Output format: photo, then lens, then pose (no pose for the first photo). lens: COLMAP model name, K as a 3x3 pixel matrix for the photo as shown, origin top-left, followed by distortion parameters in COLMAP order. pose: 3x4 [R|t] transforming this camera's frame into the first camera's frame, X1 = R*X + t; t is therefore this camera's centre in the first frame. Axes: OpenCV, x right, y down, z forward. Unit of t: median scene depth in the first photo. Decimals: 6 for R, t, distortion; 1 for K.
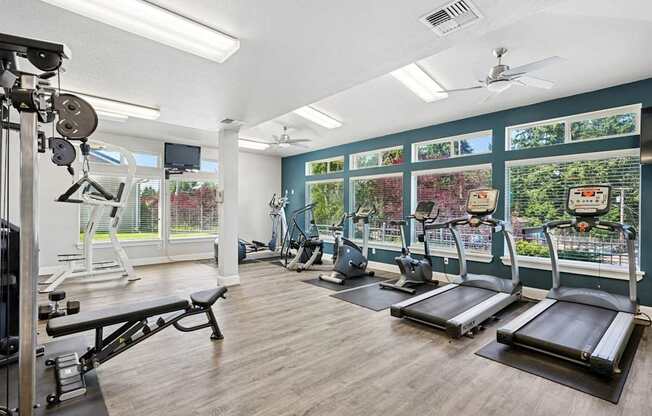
lens RADIAL K [[302.2, 0, 306.5], [0, 302.2, 216.1], [0, 0, 1]] dist [-0.000868, -0.000032]
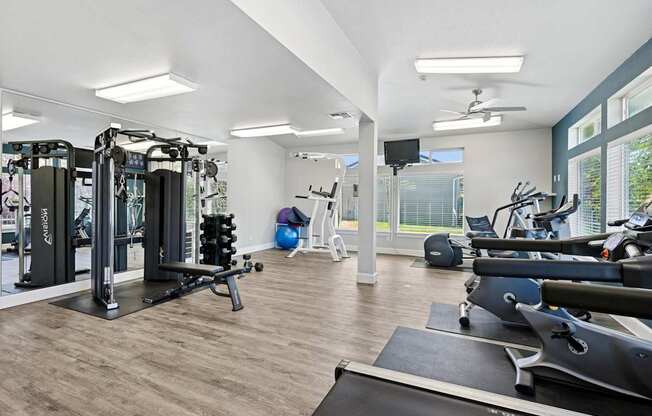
lens RADIAL K [[300.8, 0, 326.0], [0, 300.8, 208.0], [0, 0, 1]] dist [-0.000999, -0.000179]
pose [[0.427154, 0.013065, -0.904085, 0.791788], [-0.024560, 0.999694, 0.002842, -0.012190], [0.903845, 0.020991, 0.427344, 0.679594]]
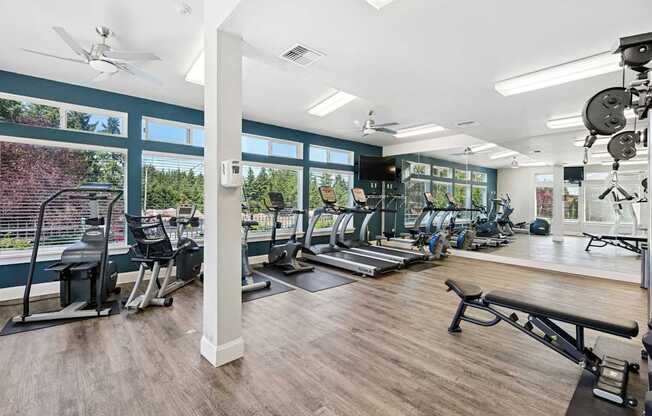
lens RADIAL K [[300.8, 0, 326.0], [0, 300.8, 208.0], [0, 0, 1]] dist [-0.000999, -0.000179]
pose [[-0.015150, -0.031259, 0.999396, -1.084568], [0.010577, 0.999450, 0.031421, -0.036817], [-0.999829, 0.011047, -0.014811, 1.221329]]
